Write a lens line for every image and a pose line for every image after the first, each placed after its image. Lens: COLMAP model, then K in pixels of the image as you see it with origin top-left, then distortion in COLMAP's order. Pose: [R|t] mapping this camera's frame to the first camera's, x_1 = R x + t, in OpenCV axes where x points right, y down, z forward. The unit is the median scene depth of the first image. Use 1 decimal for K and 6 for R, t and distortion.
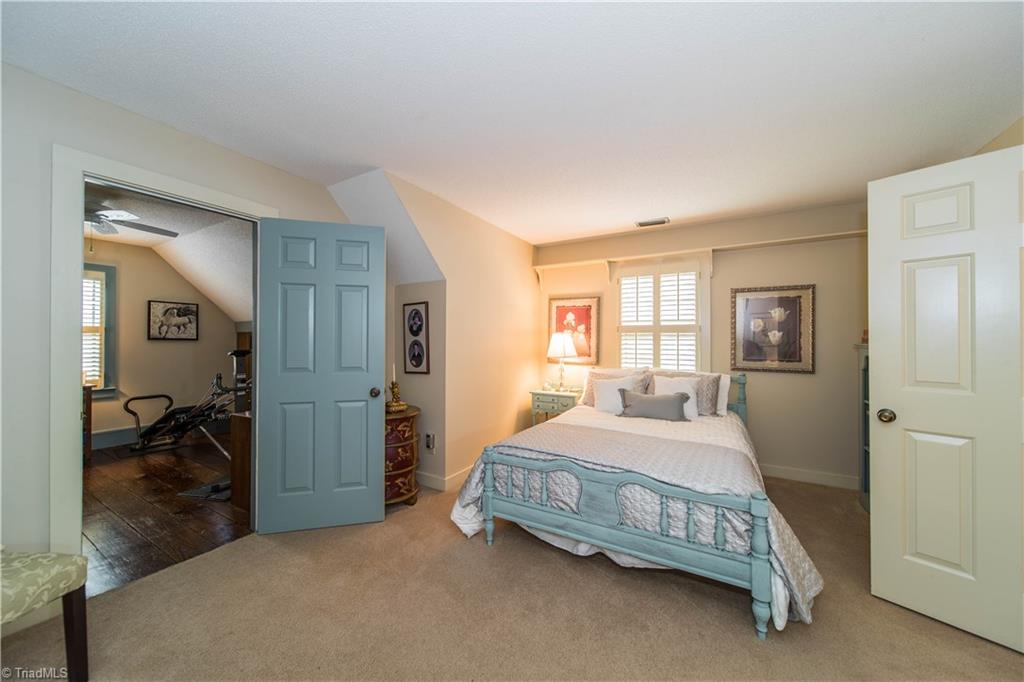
lens RADIAL K [[357.9, 0, 508.4], [0, 357.9, 338.6], [0, 0, 1]] dist [0.001064, -0.000155]
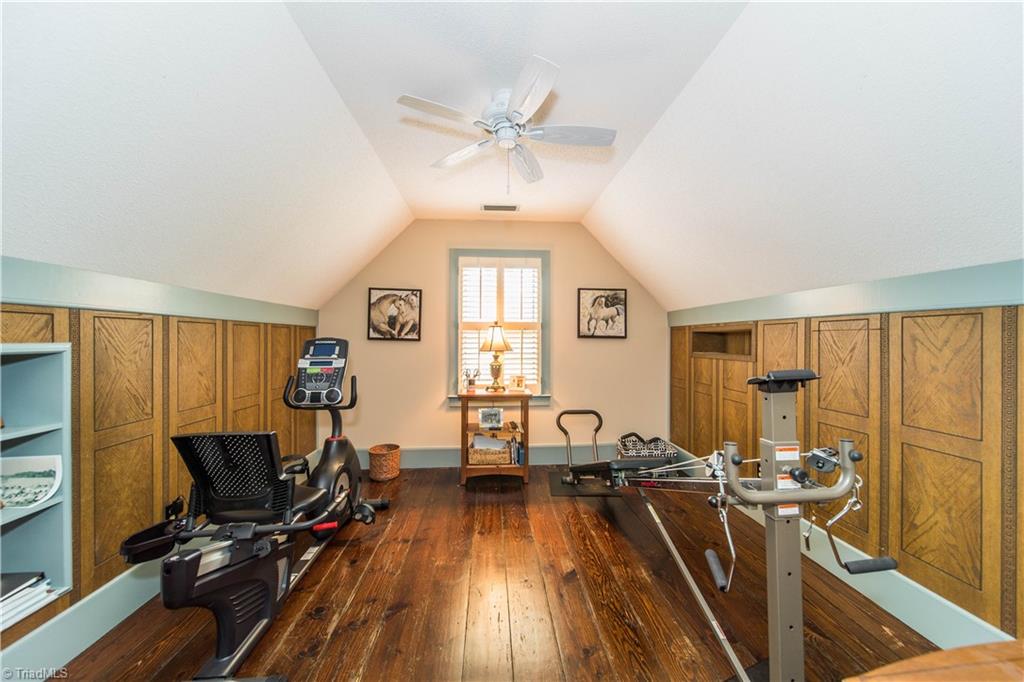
lens RADIAL K [[357.9, 0, 513.5], [0, 357.9, 336.7], [0, 0, 1]] dist [0.001064, -0.000155]
pose [[0.566677, 0.001599, -0.823938, -0.421103], [0.003911, 0.999982, 0.004631, -0.003119], [0.823931, -0.005846, 0.566660, 0.420876]]
